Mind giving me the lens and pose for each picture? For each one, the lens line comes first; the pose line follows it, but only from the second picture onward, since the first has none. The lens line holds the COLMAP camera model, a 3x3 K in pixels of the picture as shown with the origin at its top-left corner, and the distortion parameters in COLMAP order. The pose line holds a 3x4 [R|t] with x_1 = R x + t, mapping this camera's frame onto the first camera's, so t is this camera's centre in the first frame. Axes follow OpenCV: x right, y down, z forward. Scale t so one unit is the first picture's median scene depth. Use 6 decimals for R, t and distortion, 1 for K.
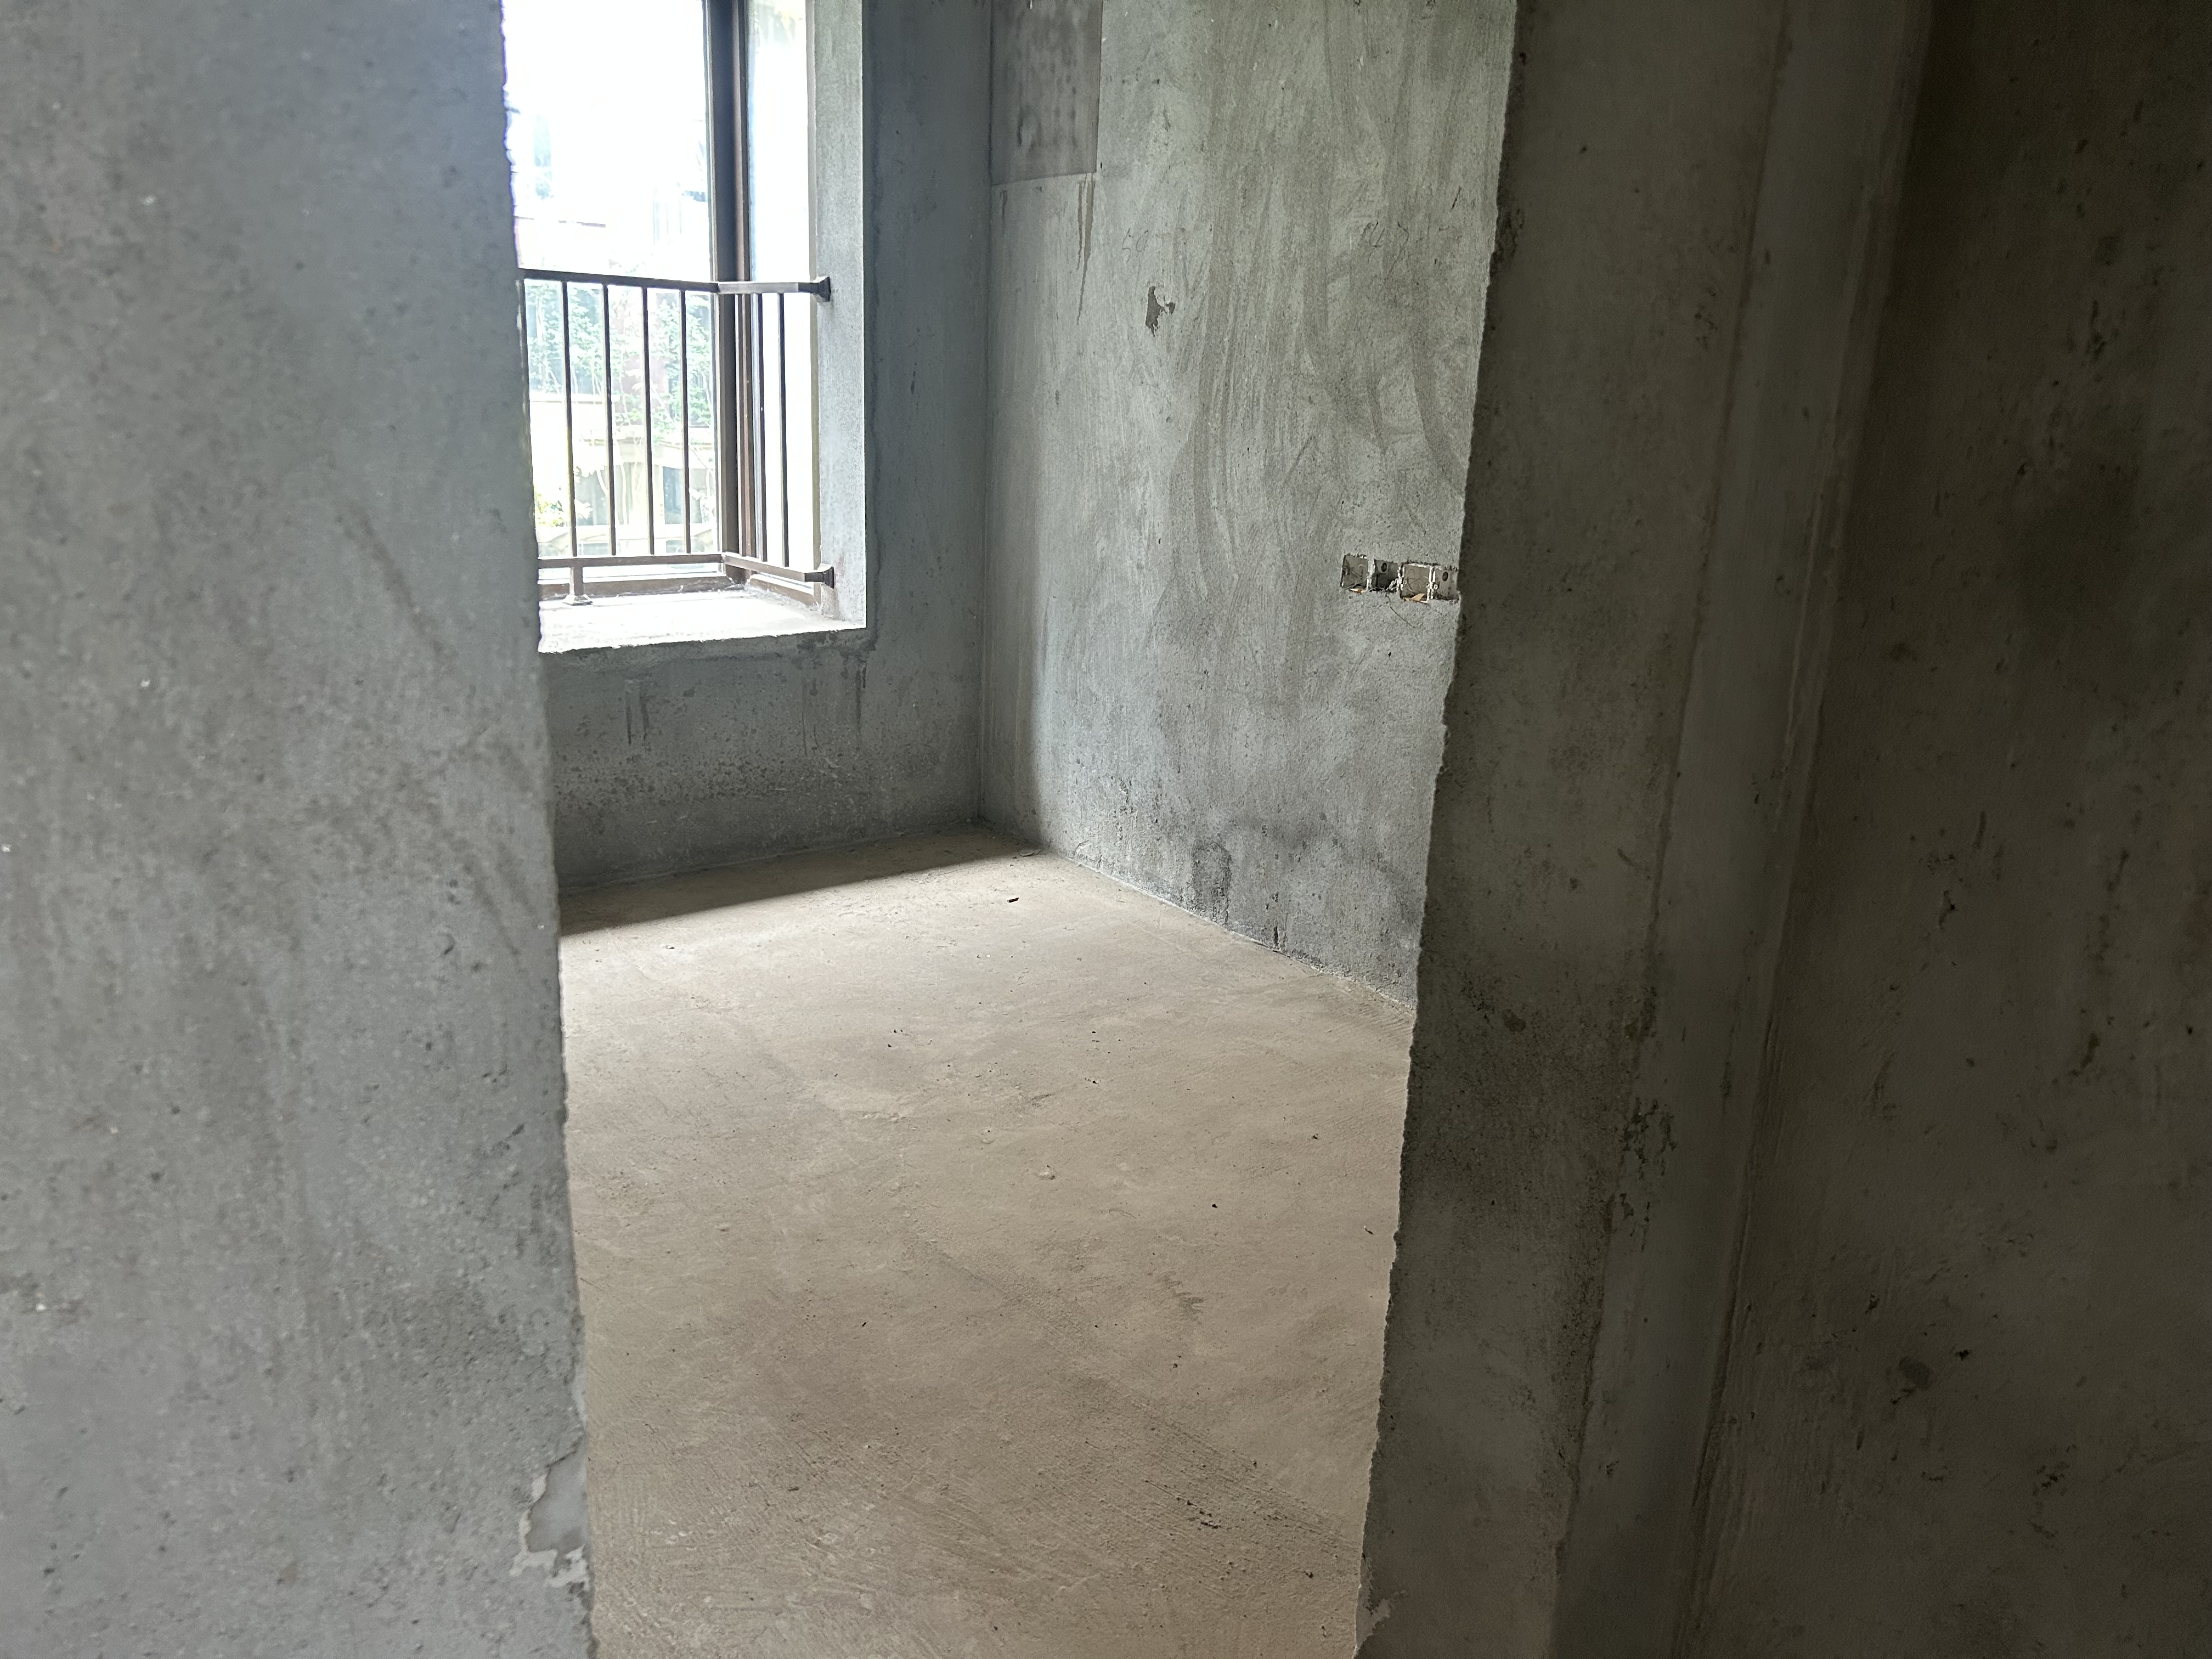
lens RADIAL K [[1668.0, 0, 1101.8], [0, 1668.0, 833.3], [0, 0, 1]] dist [0.059019, -0.060600]
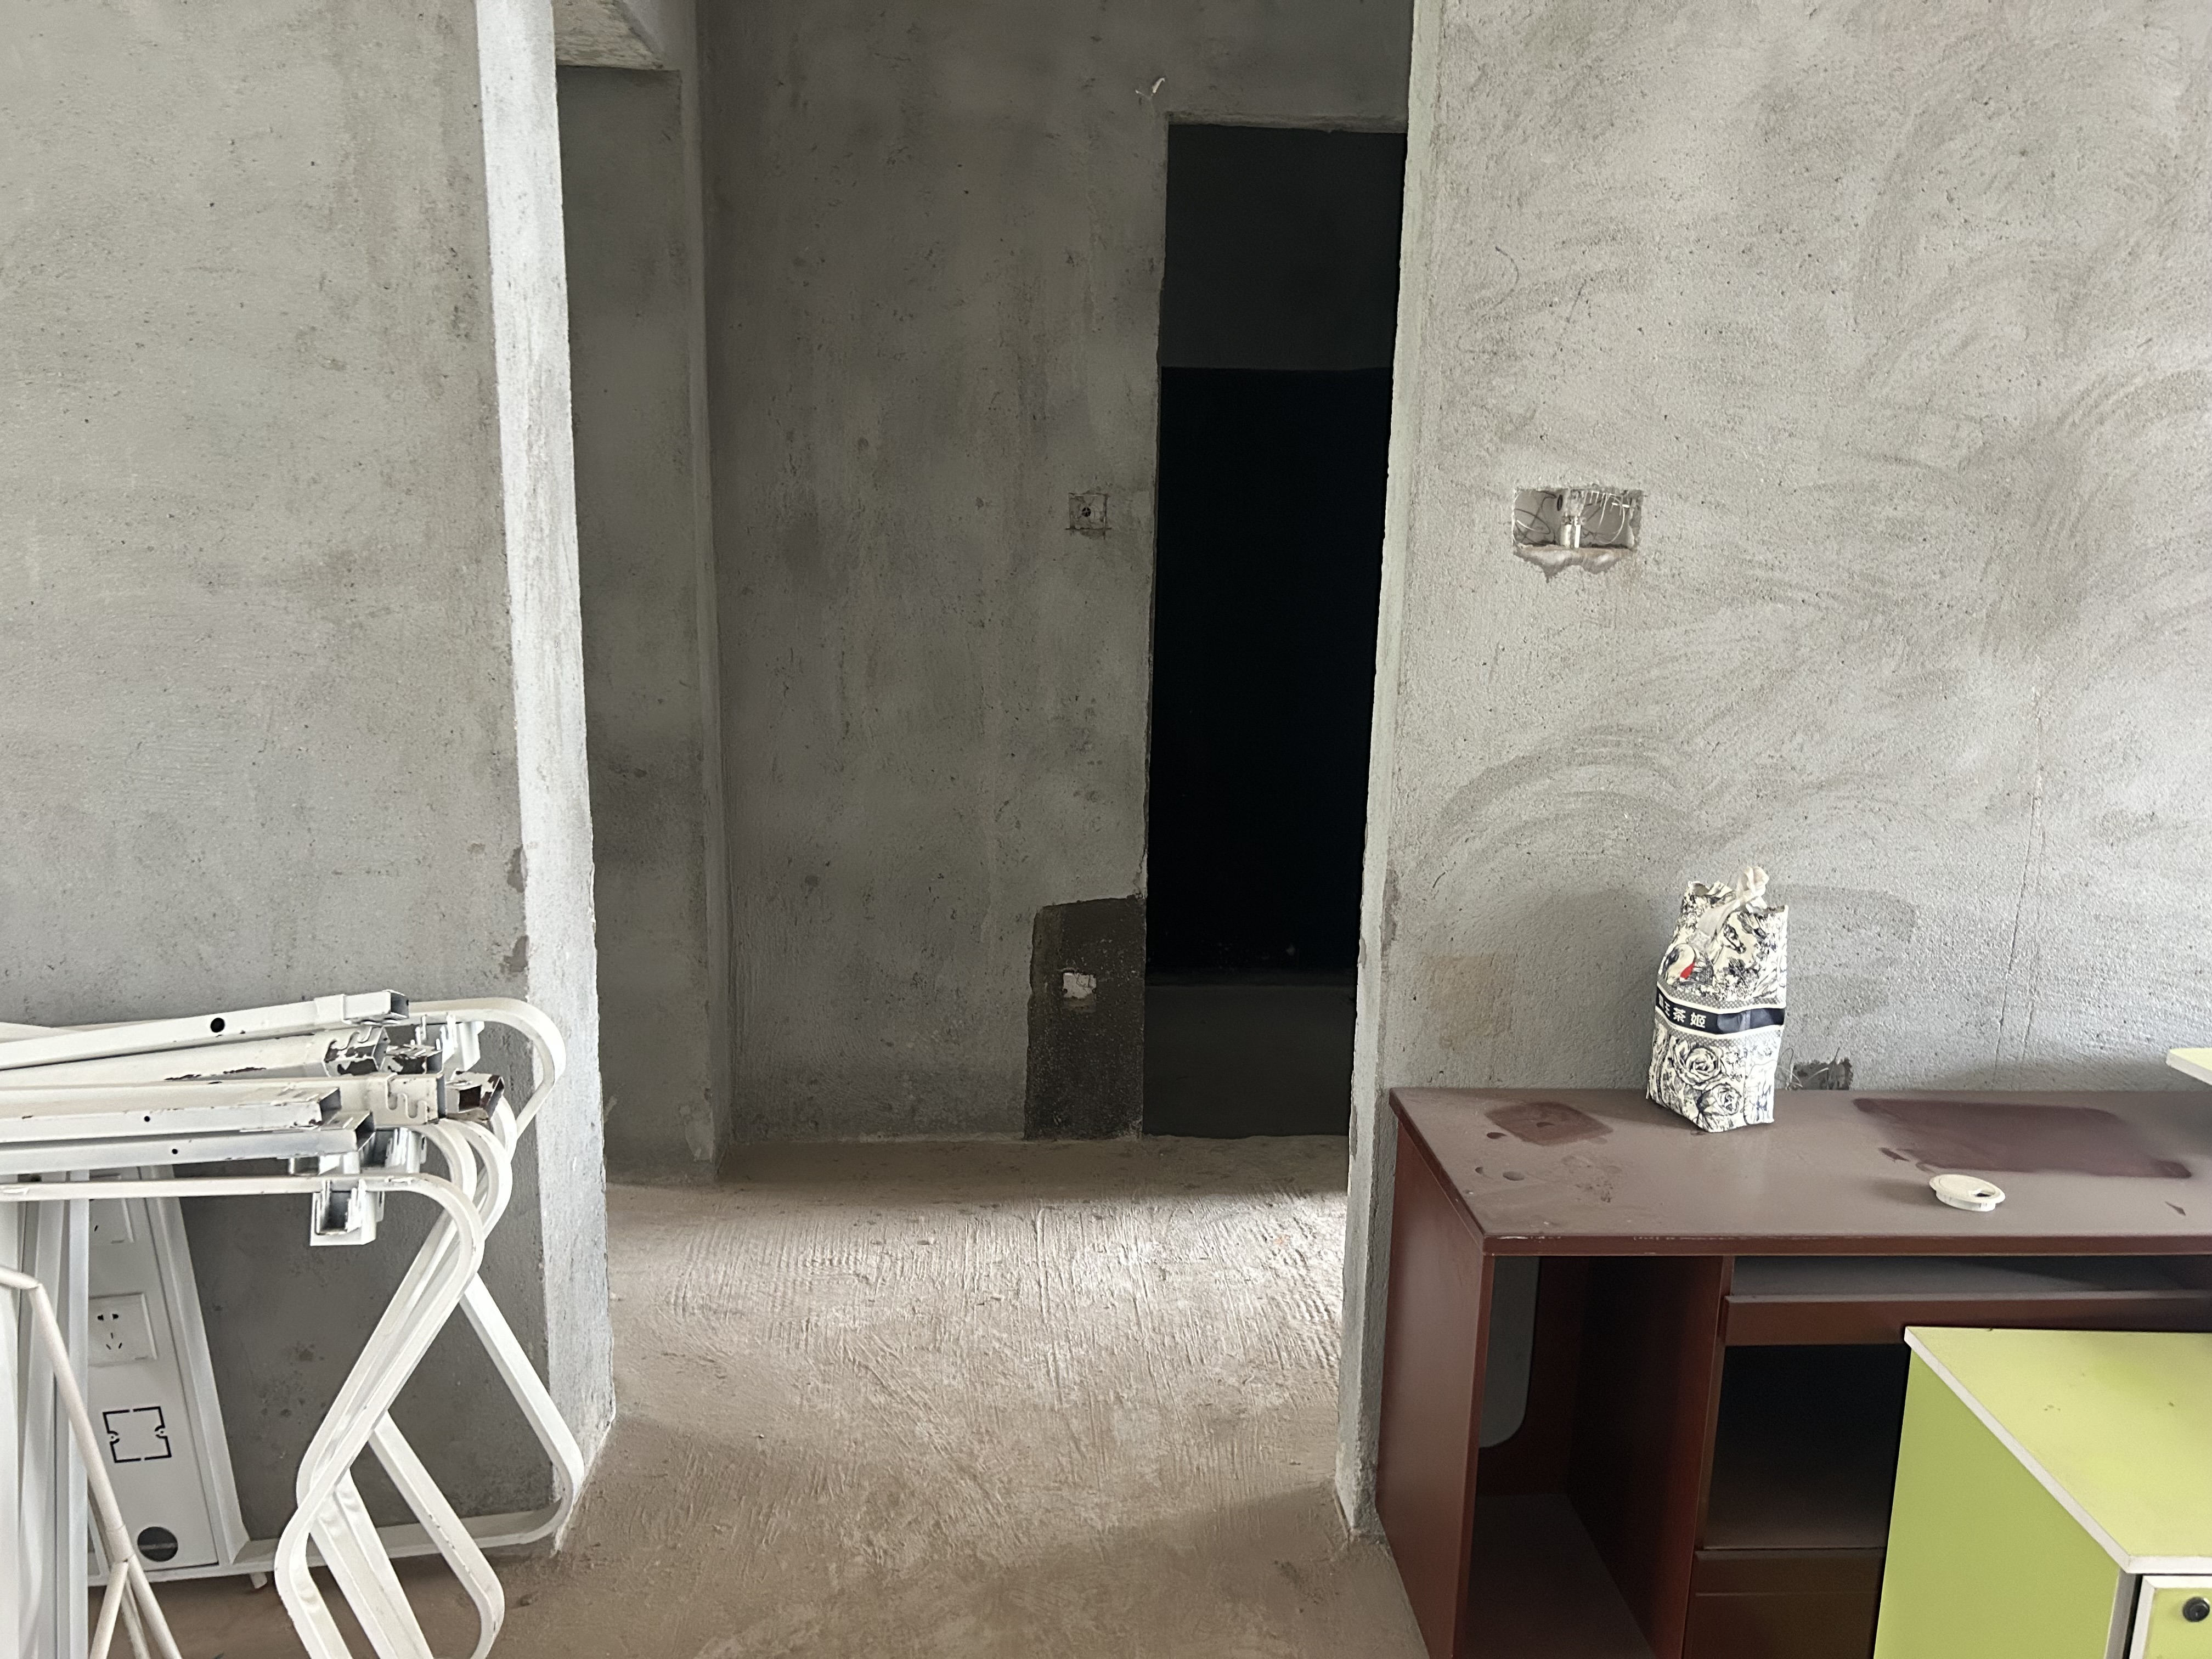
lens RADIAL K [[1668.0, 0, 1117.6], [0, 1668.0, 827.3], [0, 0, 1]] dist [0.059019, -0.060600]
pose [[0.563854, -0.185333, 0.804811, -1.263358], [0.230284, 0.971128, 0.062294, 0.201984], [-0.793119, 0.150210, 0.590253, -0.836955]]
